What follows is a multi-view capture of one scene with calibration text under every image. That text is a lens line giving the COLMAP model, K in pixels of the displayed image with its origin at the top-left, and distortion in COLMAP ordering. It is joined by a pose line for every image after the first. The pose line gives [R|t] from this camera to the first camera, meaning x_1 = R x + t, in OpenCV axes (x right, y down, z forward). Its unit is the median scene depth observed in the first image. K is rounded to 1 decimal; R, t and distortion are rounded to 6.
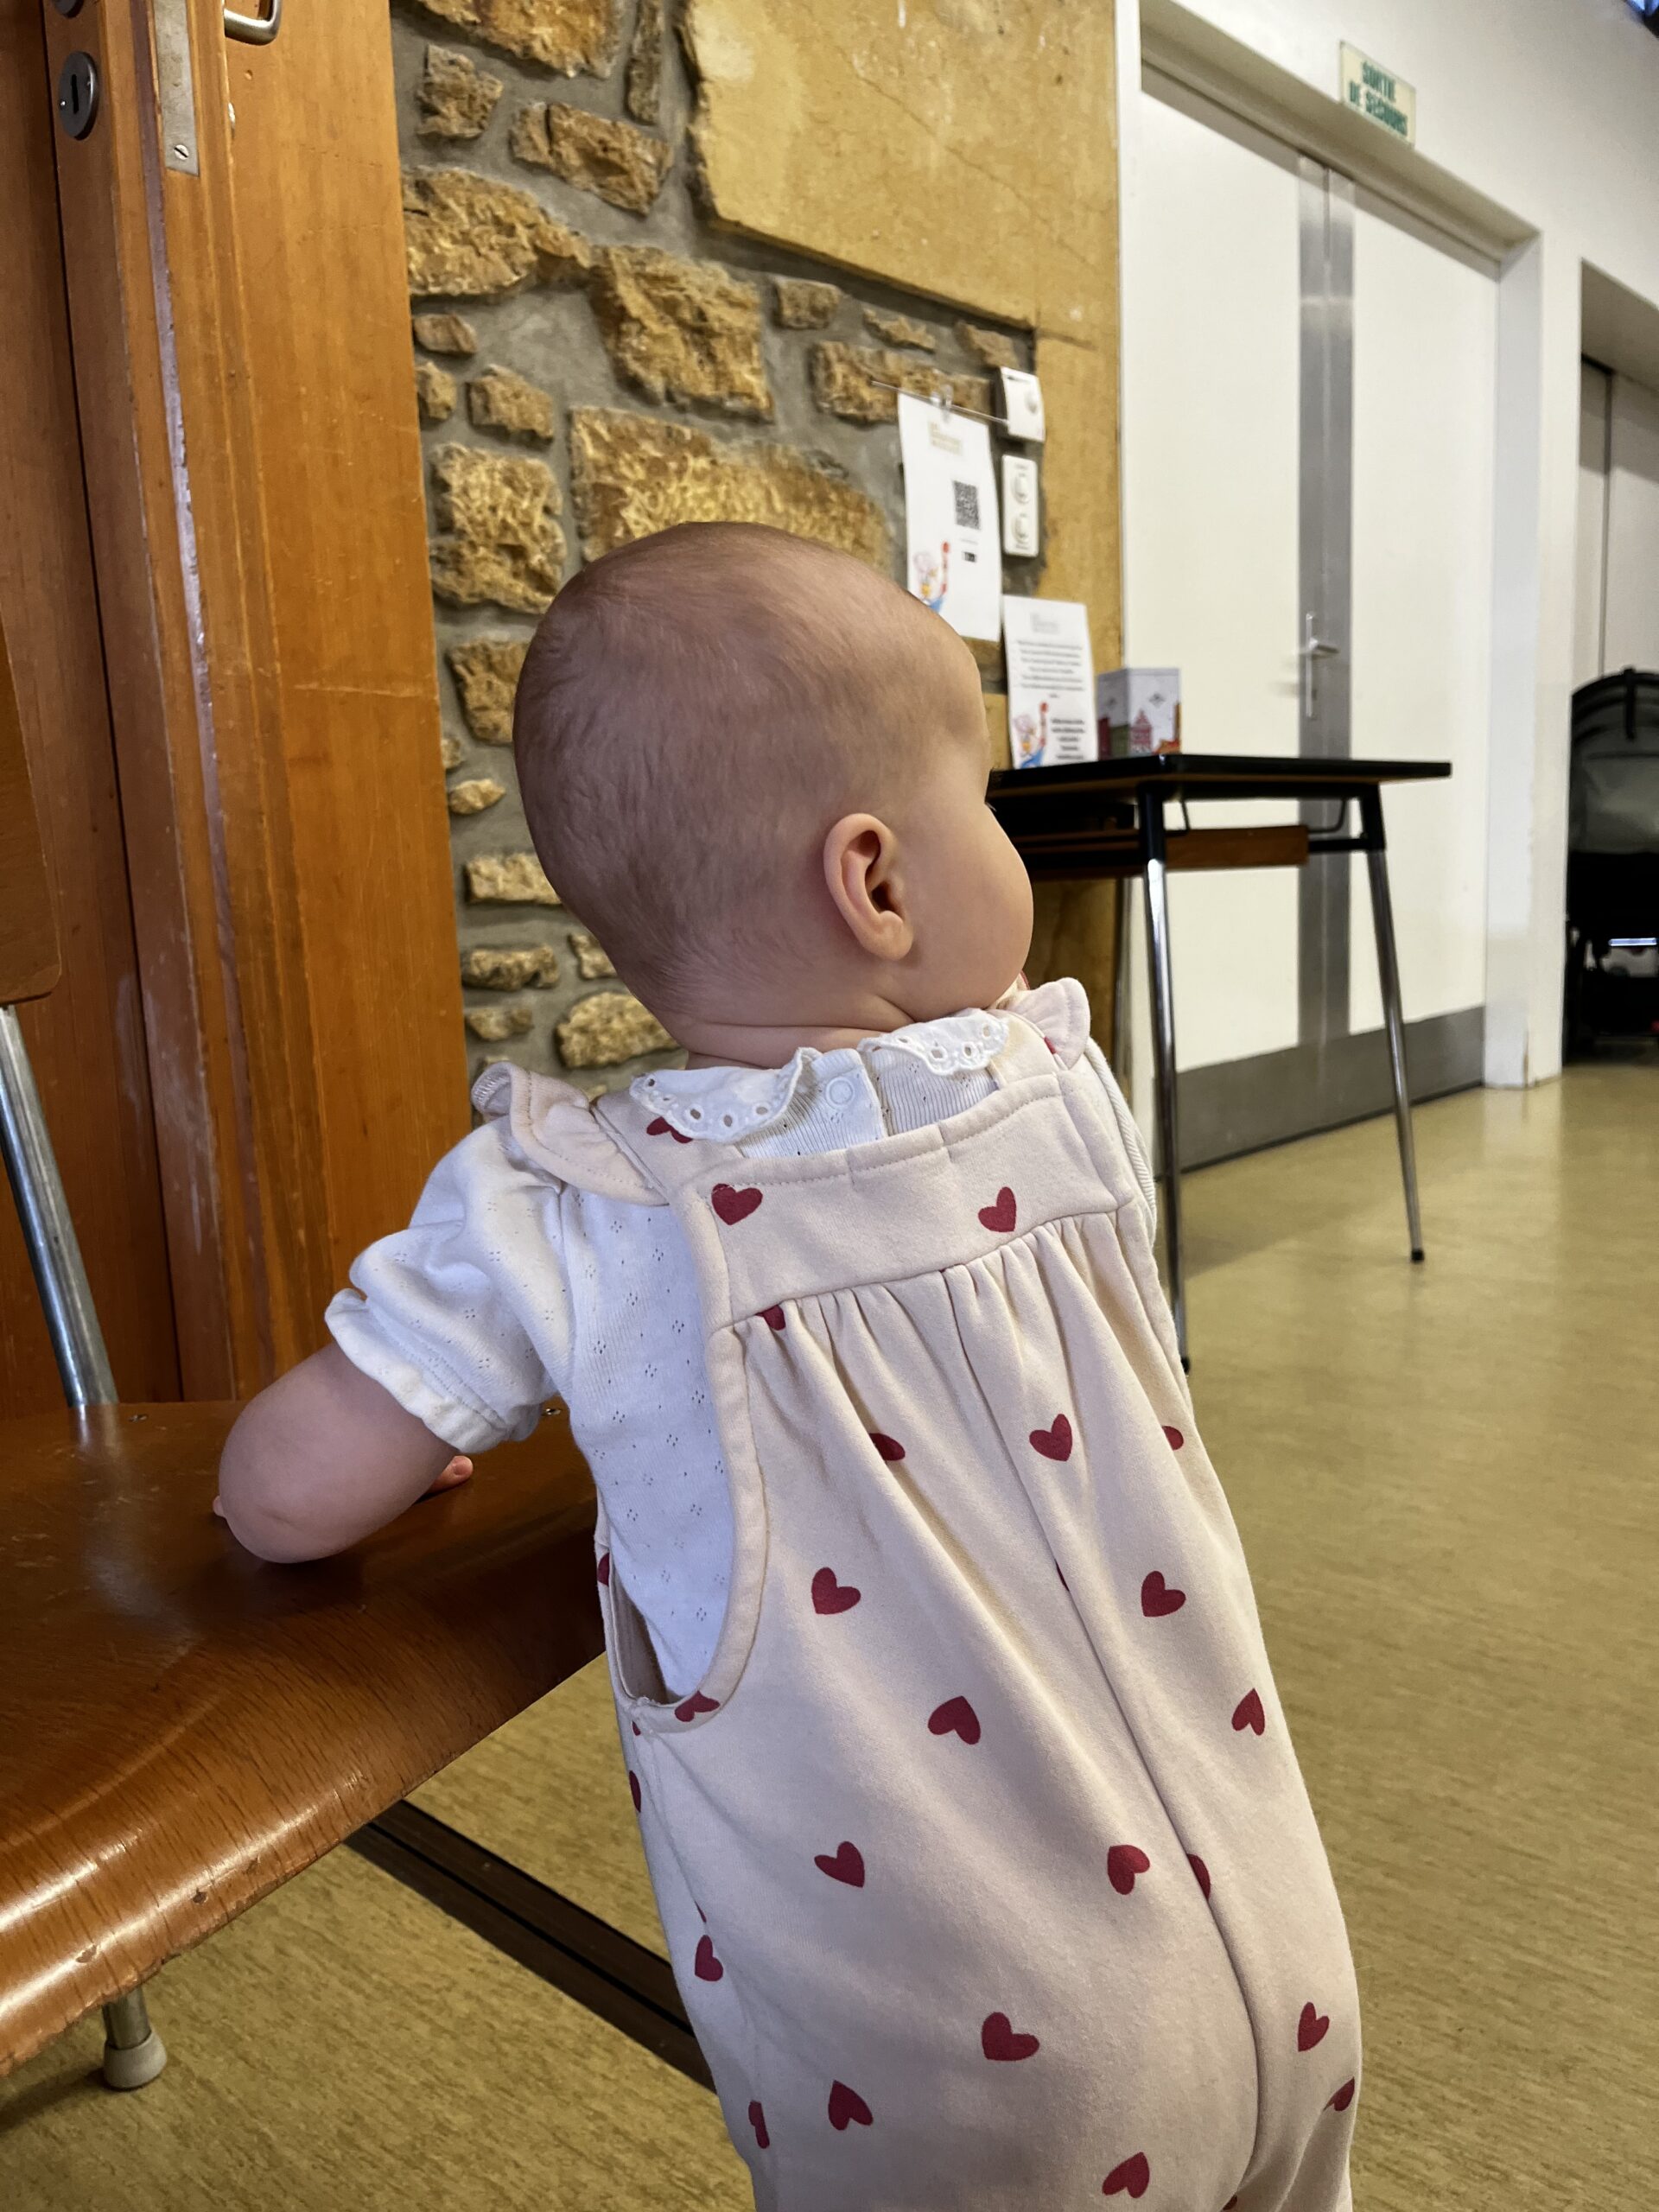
lens RADIAL K [[1673.1, 0, 829.5], [0, 1673.1, 1106.0], [0, 0, 1]] dist [-0.000454, -0.005358]
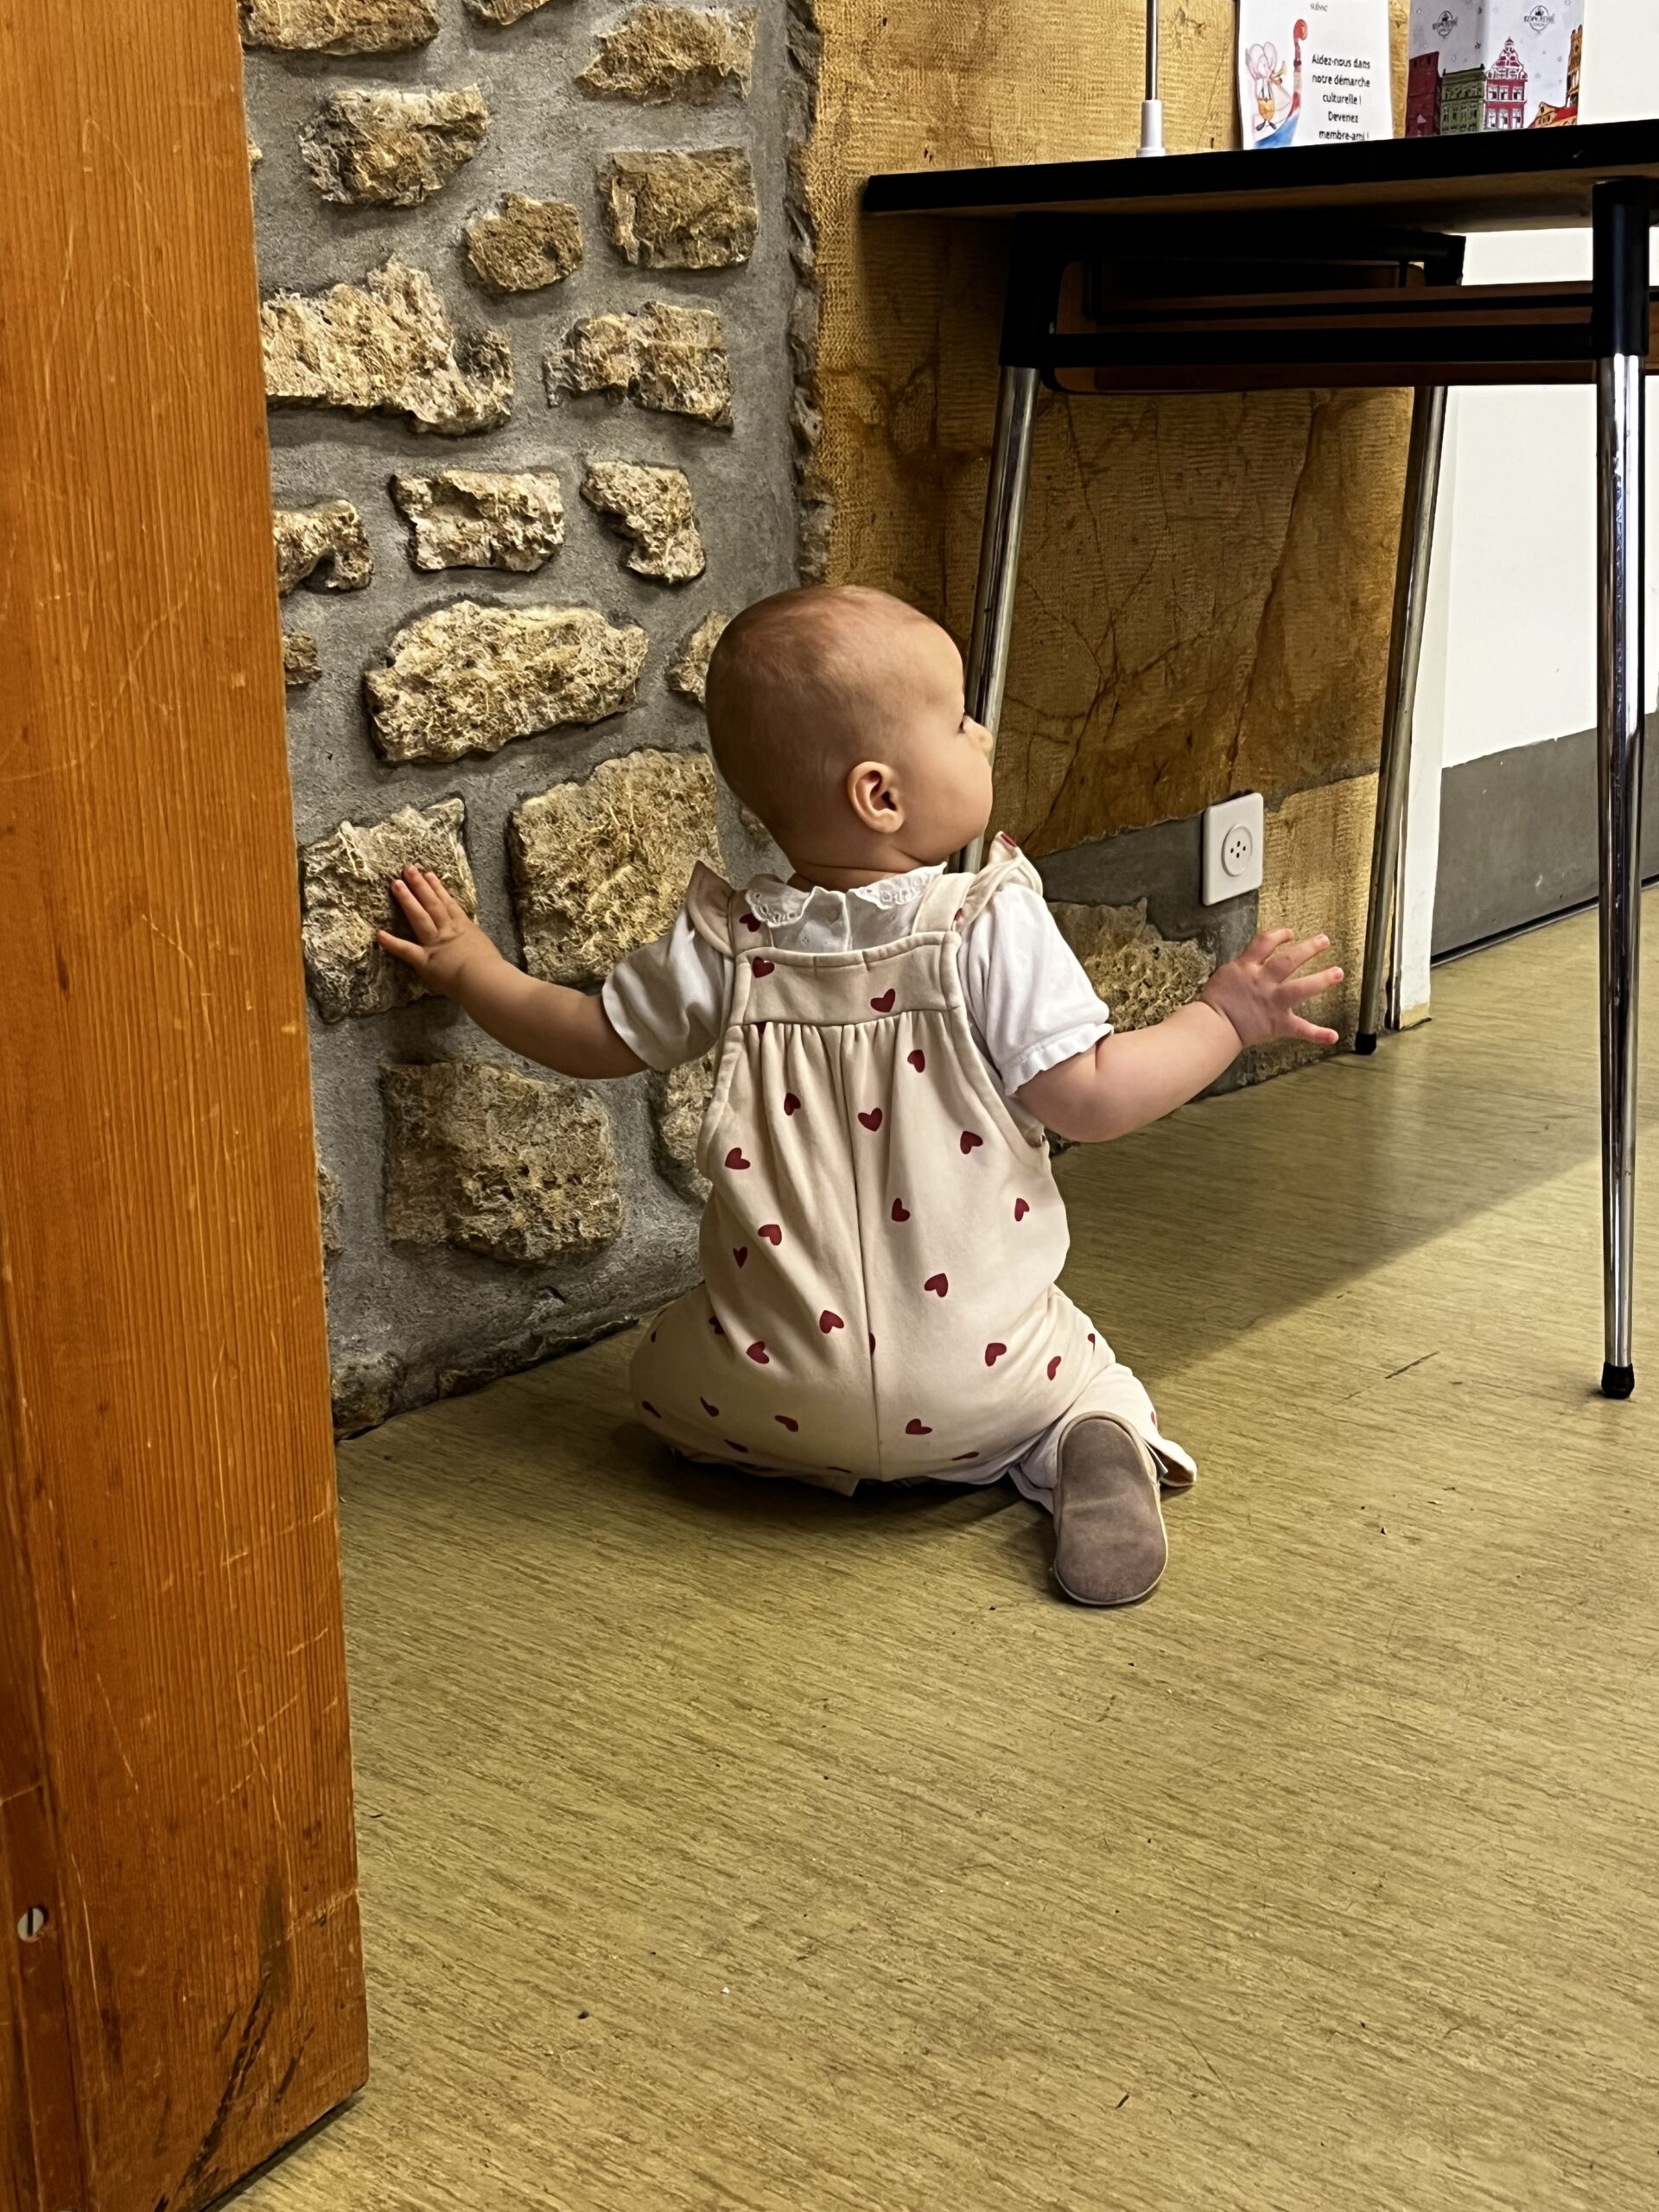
lens RADIAL K [[2826.7, 0, 829.5], [0, 2826.7, 1106.0], [0, 0, 1]] dist [0.011535, -0.044496]
pose [[0.997781, 0.012042, 0.065482, -0.081627], [-0.019693, 0.992879, 0.117487, -0.022656], [-0.063601, -0.118516, 0.990913, 0.184246]]
